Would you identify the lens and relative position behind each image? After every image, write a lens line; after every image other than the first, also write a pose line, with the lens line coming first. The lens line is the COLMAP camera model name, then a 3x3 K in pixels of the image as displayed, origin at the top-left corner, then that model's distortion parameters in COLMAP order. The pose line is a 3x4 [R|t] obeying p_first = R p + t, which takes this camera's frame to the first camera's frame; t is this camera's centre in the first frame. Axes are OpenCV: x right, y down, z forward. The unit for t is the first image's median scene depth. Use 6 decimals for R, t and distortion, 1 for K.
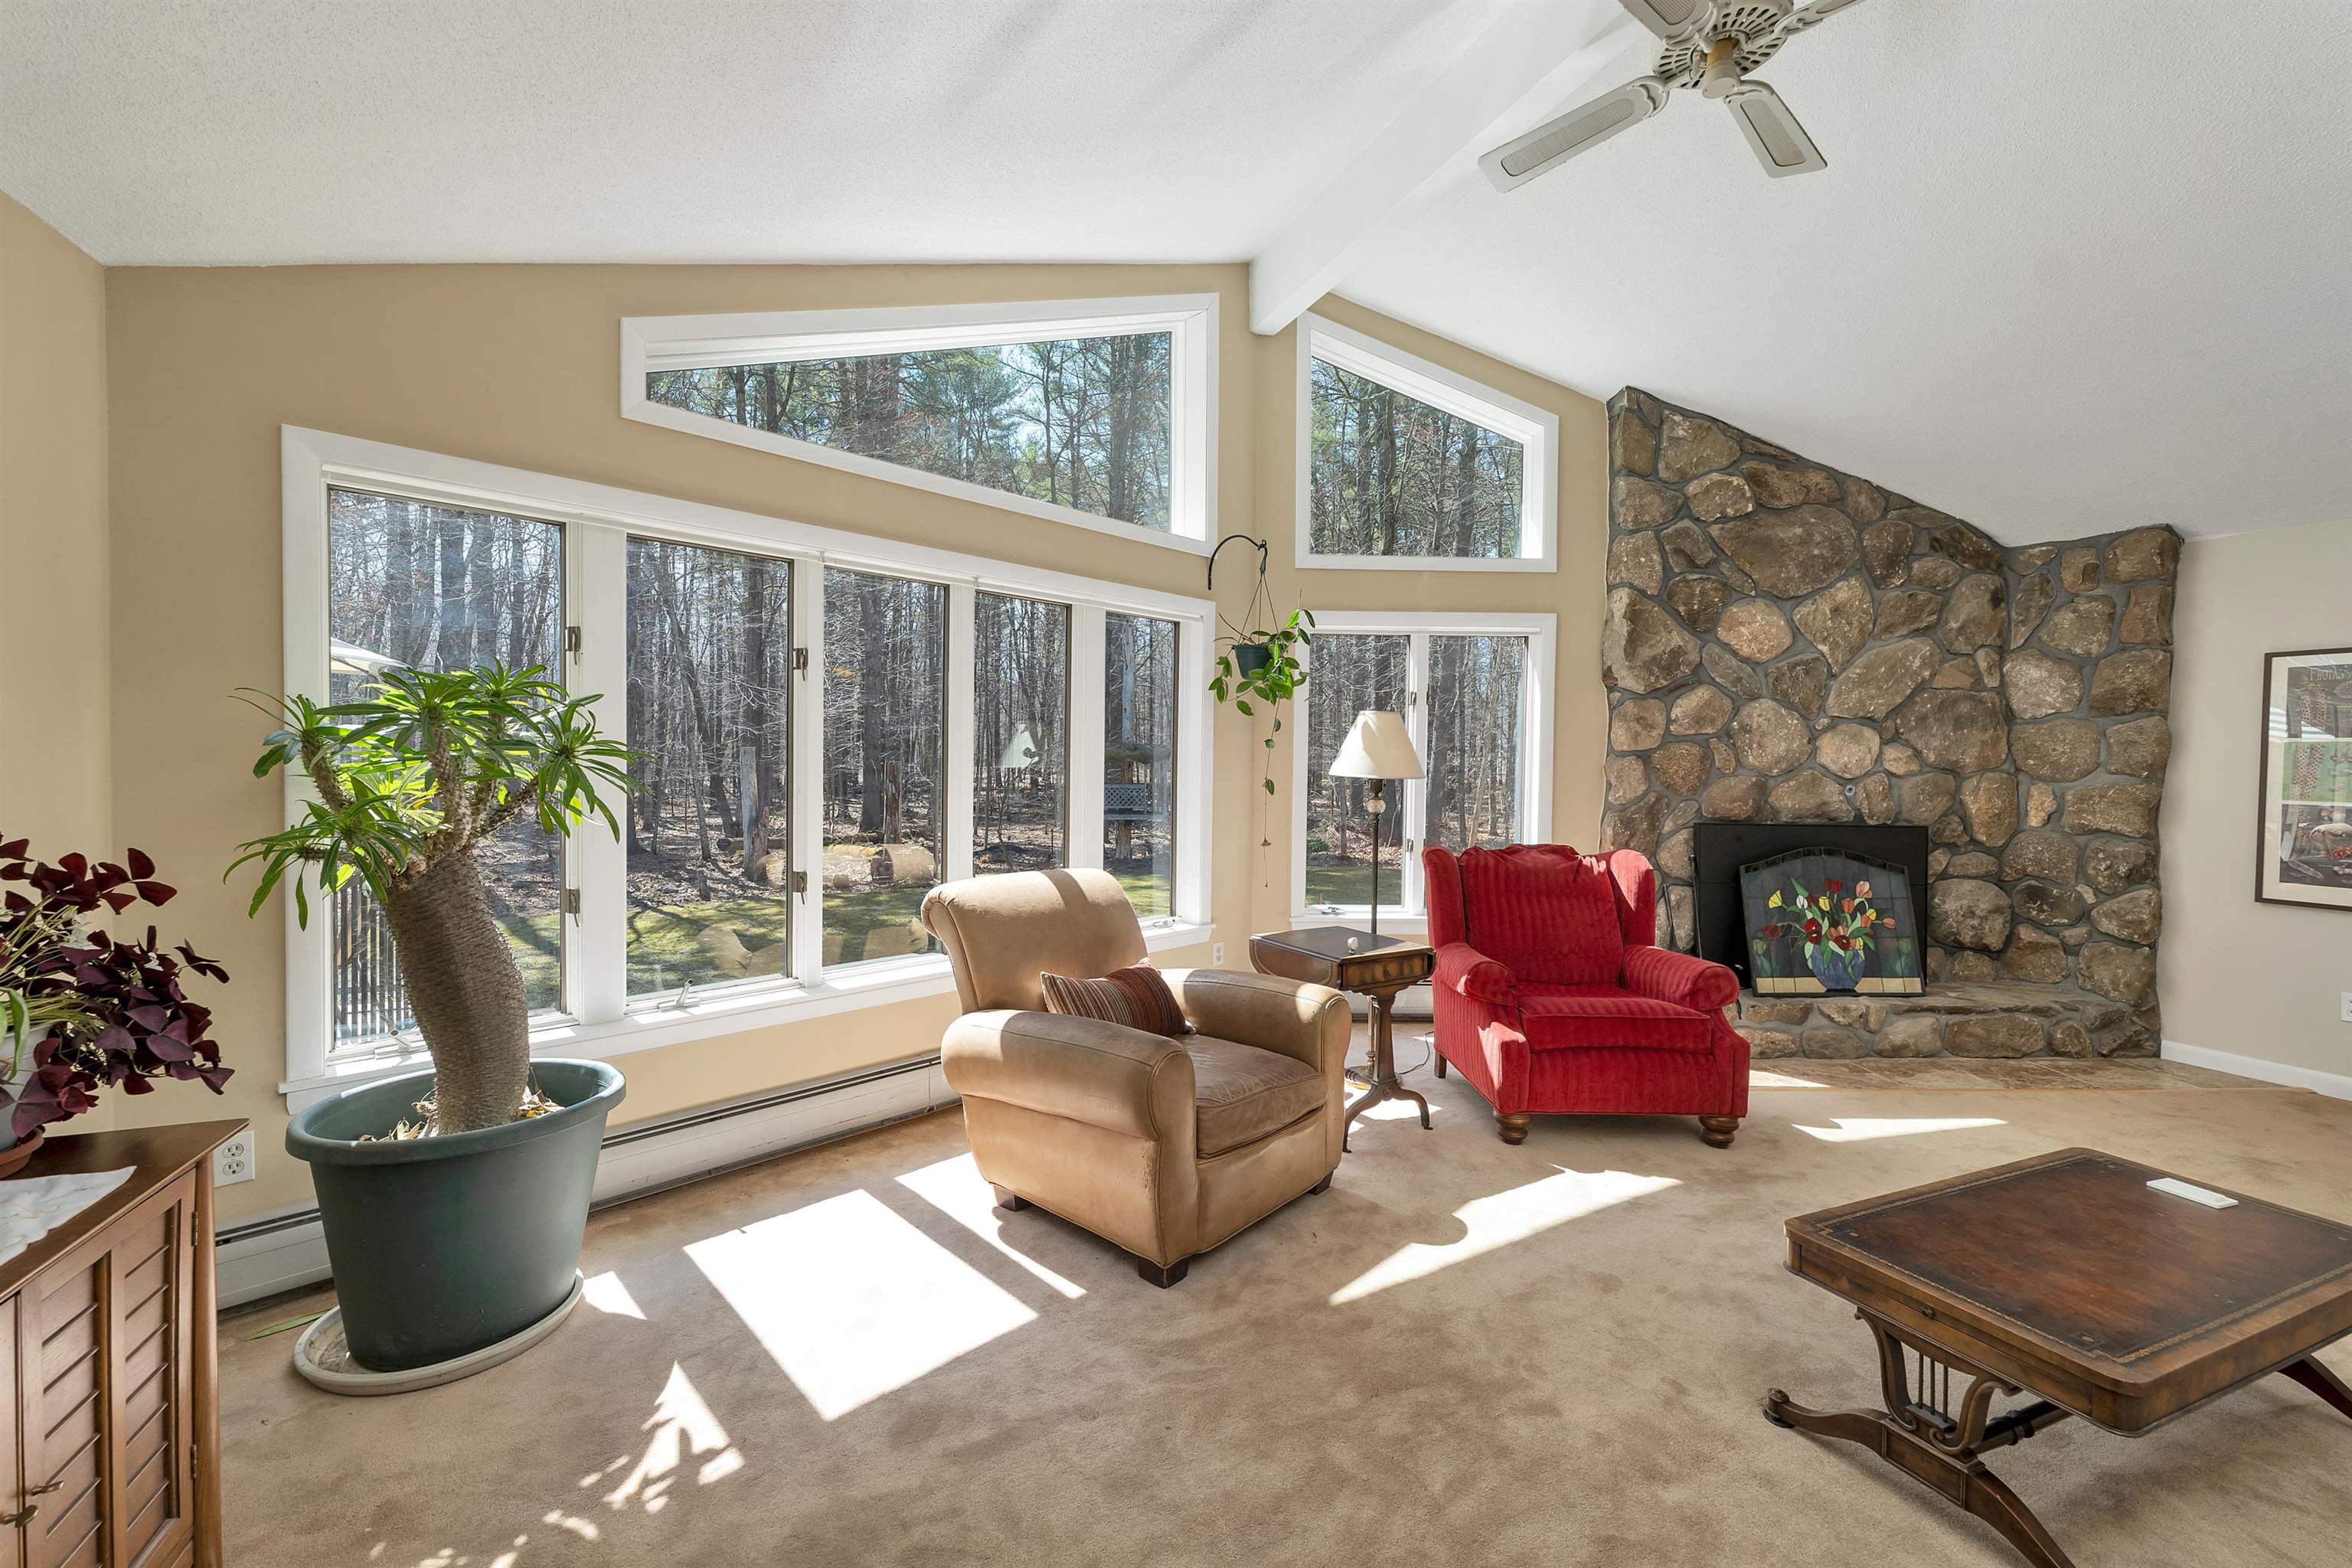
lens RADIAL K [[960.3, 0, 1169.4], [0, 960.3, 776.3], [0, 0, 1]] dist [-0.003226, -0.000084]
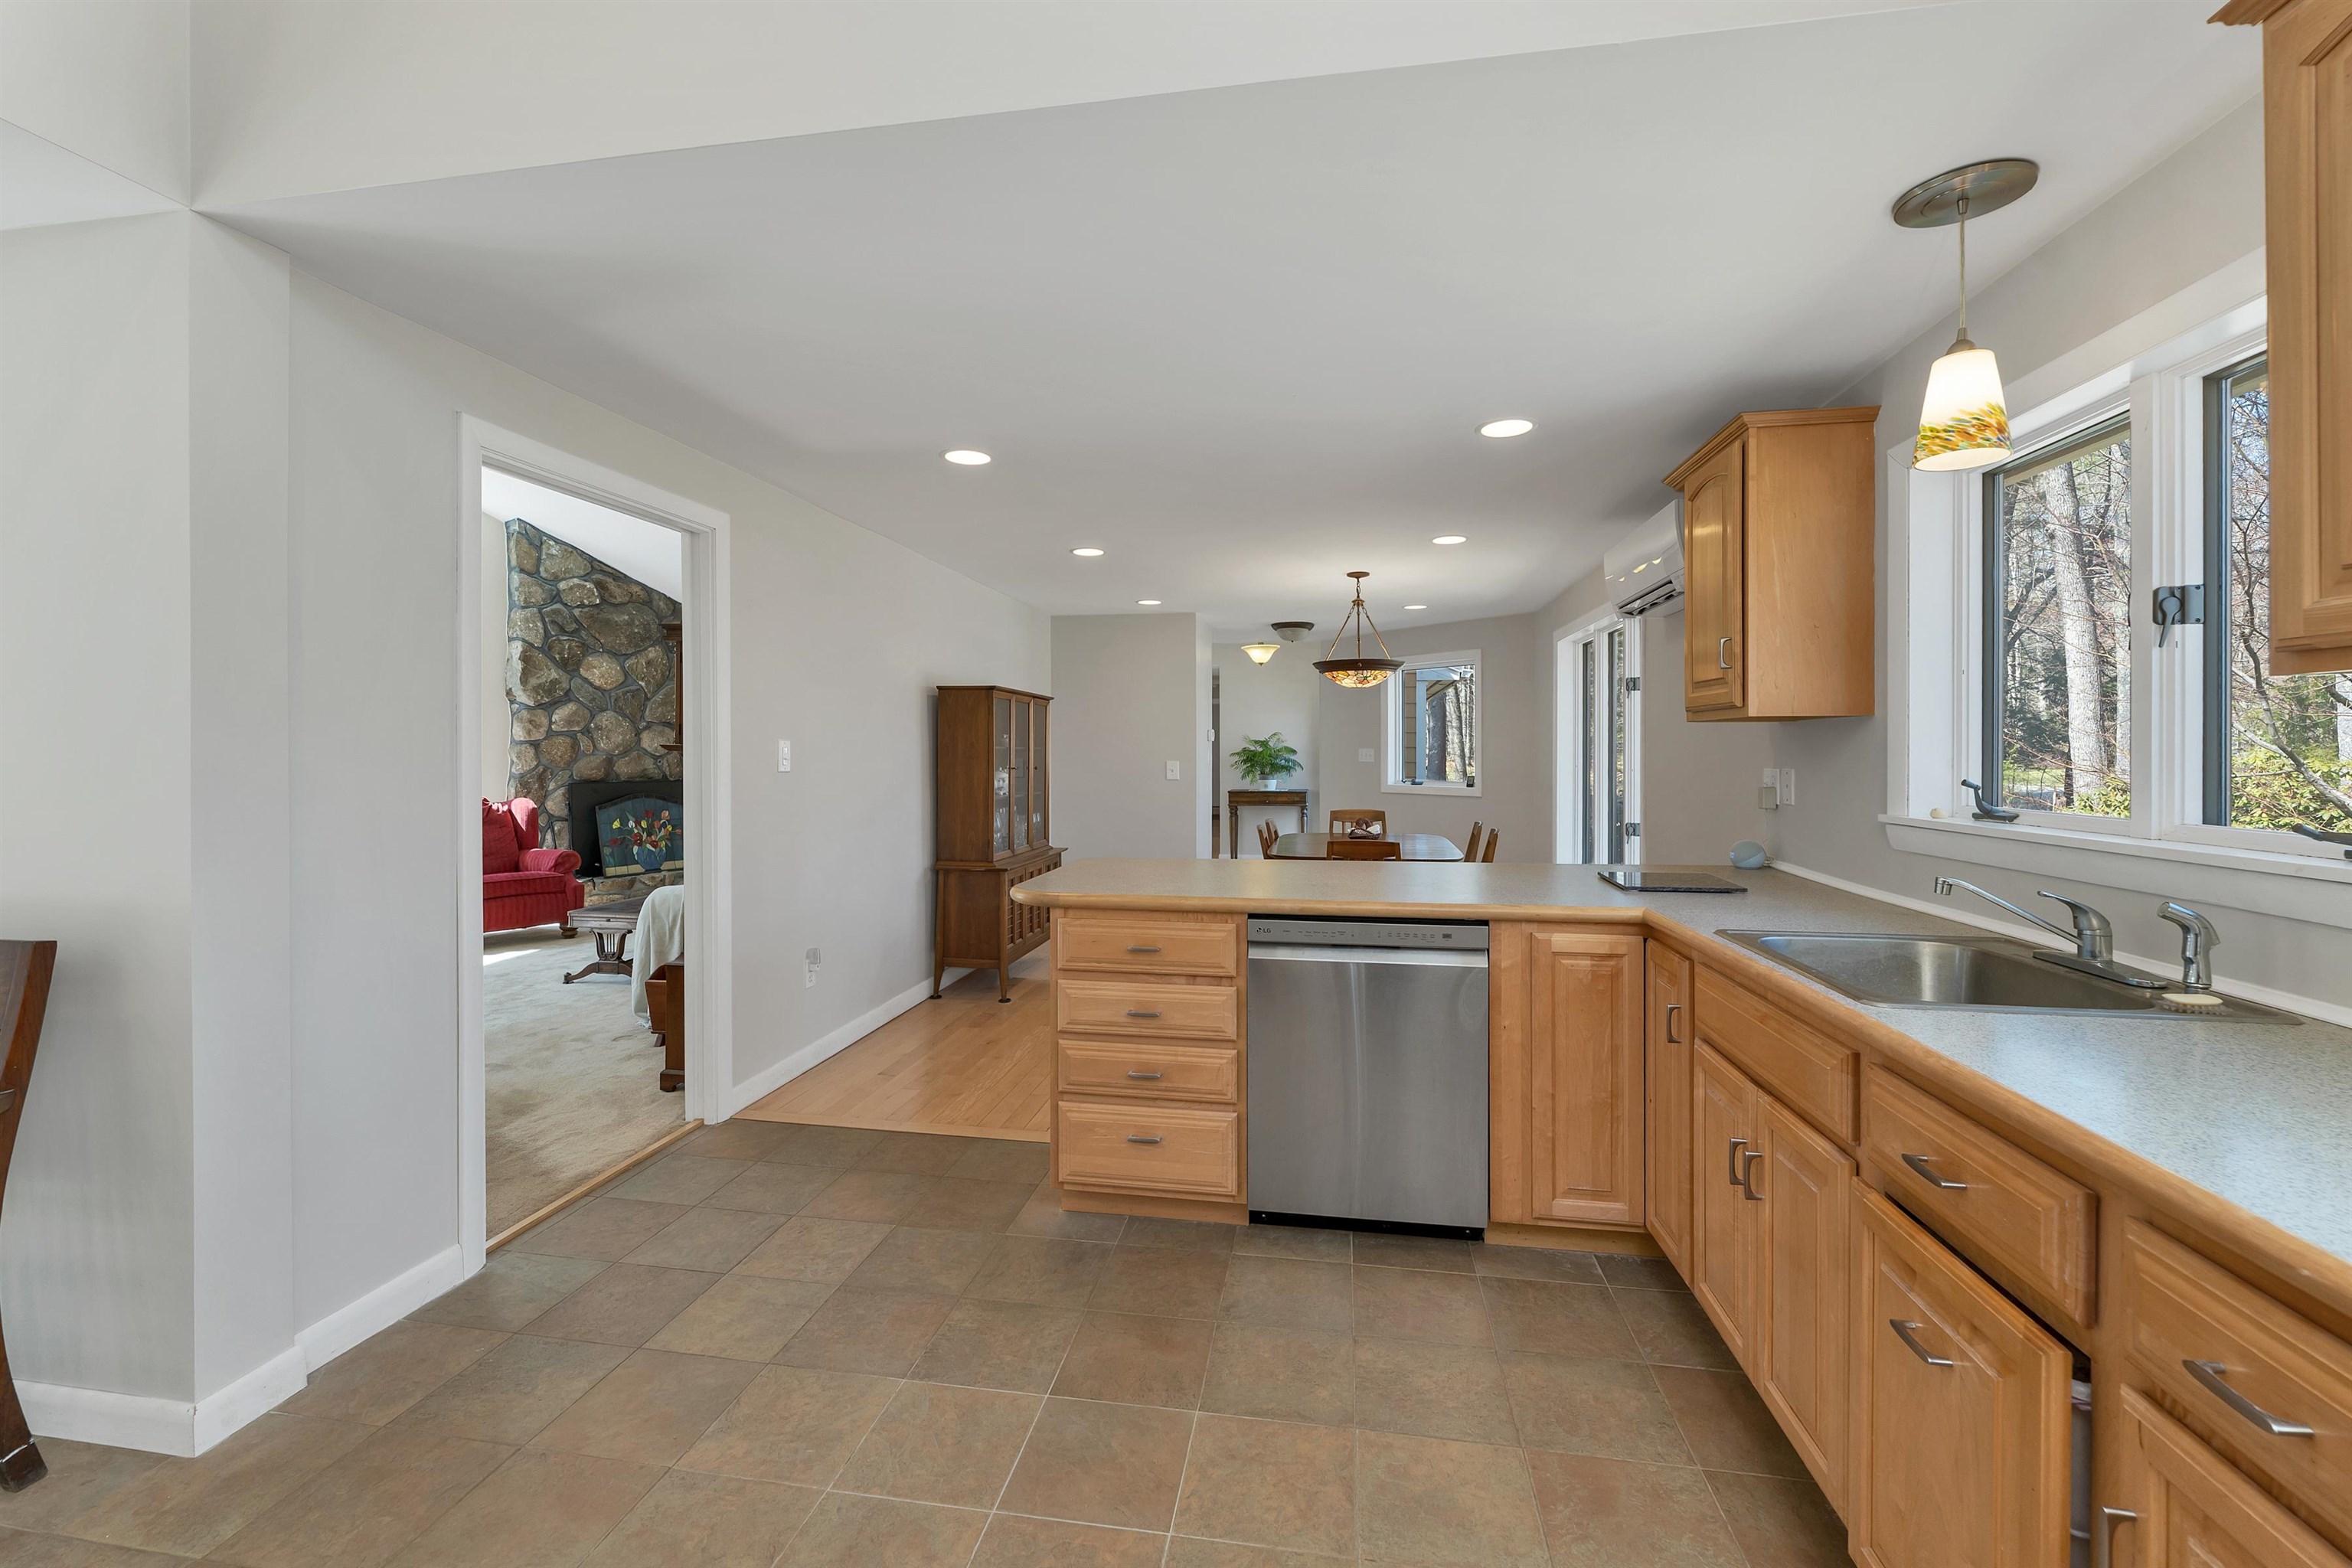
lens RADIAL K [[977.1, 0, 1173.7], [0, 977.1, 760.5], [0, 0, 1]] dist [0.000903, 0.000345]
pose [[0.542582, -0.019380, 0.839780, -0.324866], [0.017821, 0.999774, 0.011559, 0.007604], [-0.839814, 0.008694, 0.542805, -0.842865]]
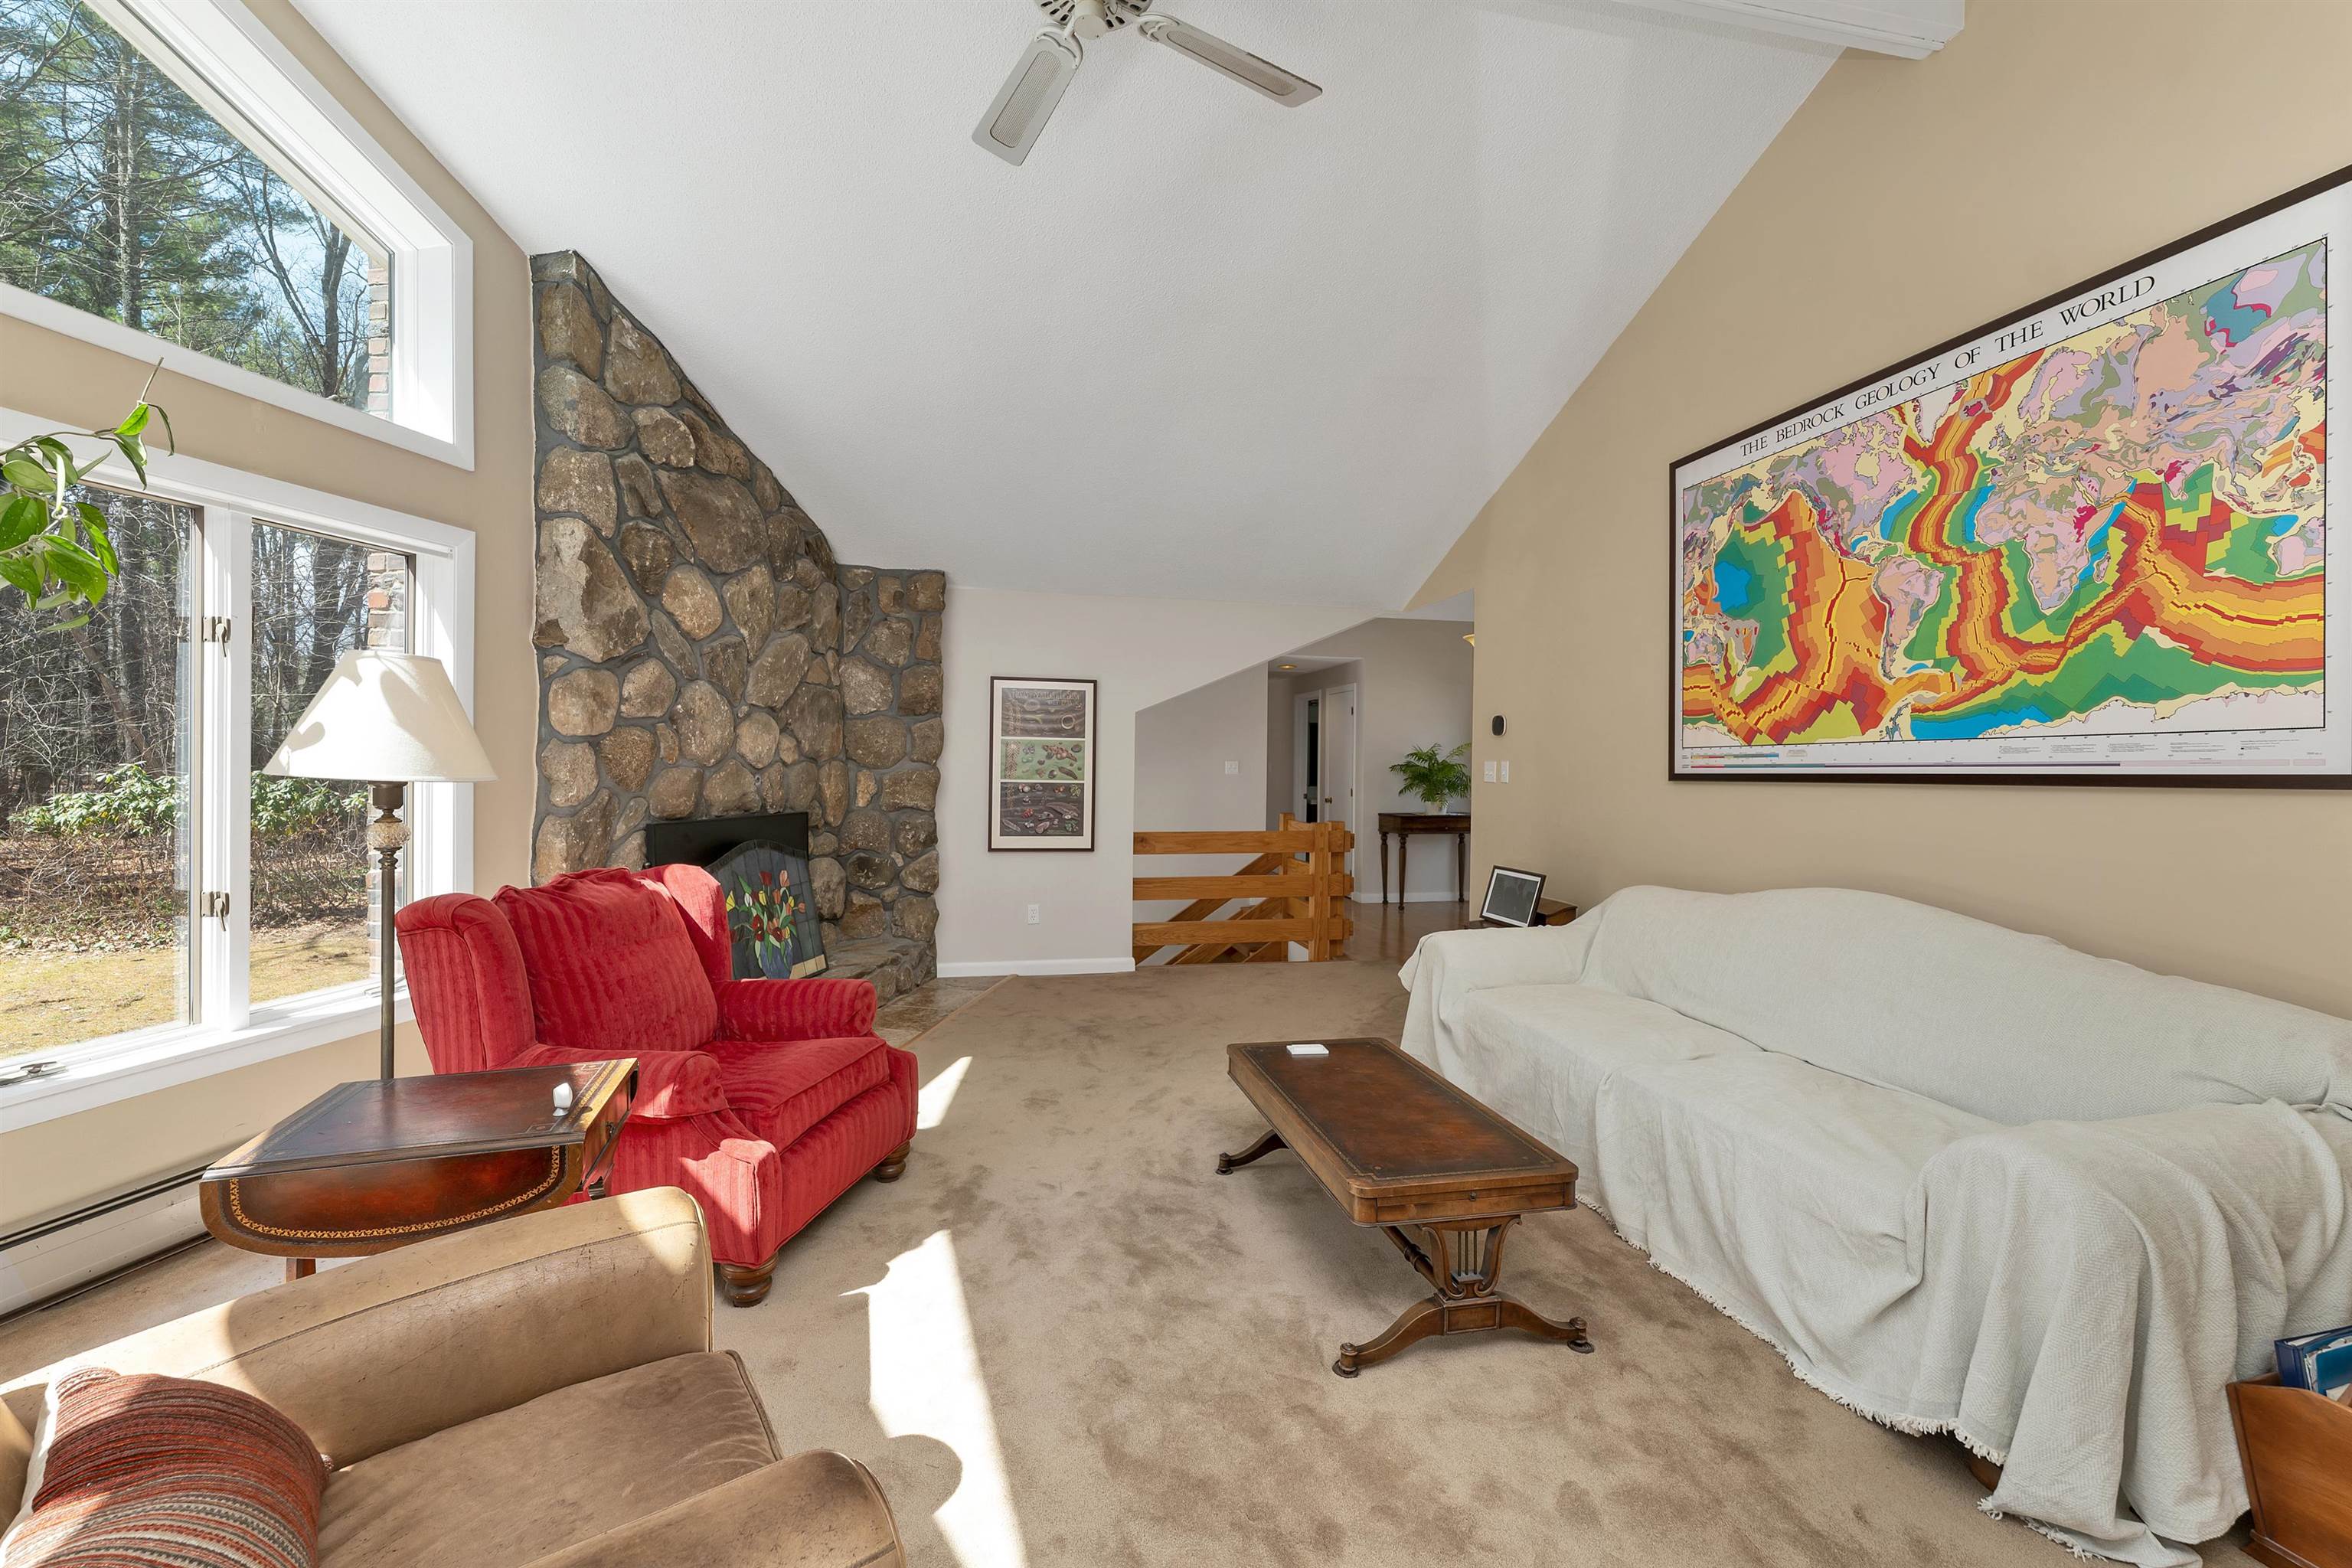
lens RADIAL K [[960.3, 0, 1169.4], [0, 960.3, 776.3], [0, 0, 1]] dist [-0.003226, -0.000084]
pose [[0.200697, -0.021746, 0.979412, -0.175459], [0.007755, 0.999758, 0.020609, -0.006471], [-0.979623, 0.003459, 0.200817, 0.394169]]
